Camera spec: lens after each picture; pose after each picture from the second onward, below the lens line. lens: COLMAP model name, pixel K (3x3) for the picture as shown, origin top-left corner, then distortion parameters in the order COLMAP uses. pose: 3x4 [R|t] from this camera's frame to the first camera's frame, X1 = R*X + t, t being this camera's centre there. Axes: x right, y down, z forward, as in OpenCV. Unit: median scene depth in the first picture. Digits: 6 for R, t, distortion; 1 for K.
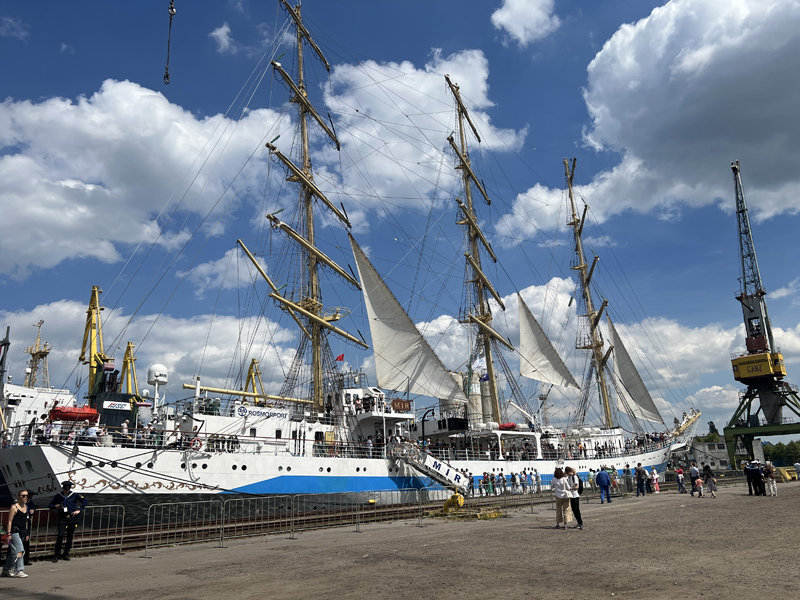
lens RADIAL K [[603.1, 0, 400.3], [0, 603.1, 300.2], [0, 0, 1]] dist [0.052911, -0.002048]
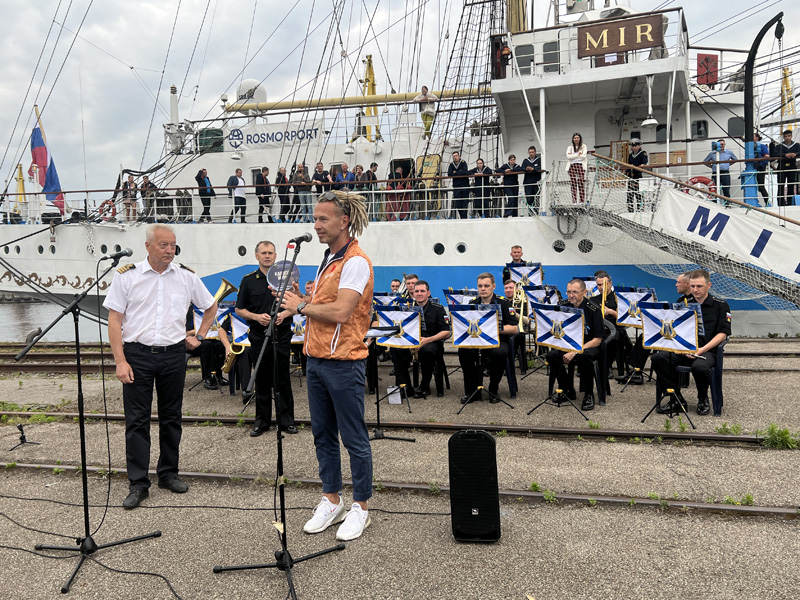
lens RADIAL K [[603.1, 0, 400.2], [0, 603.1, 300.0], [0, 0, 1]] dist [0.052911, -0.002048]
pose [[0.469427, 0.045308, -0.881808, 0.235494], [0.254639, 0.949305, 0.184332, 0.238523], [0.845457, -0.311073, 0.434093, 0.822368]]
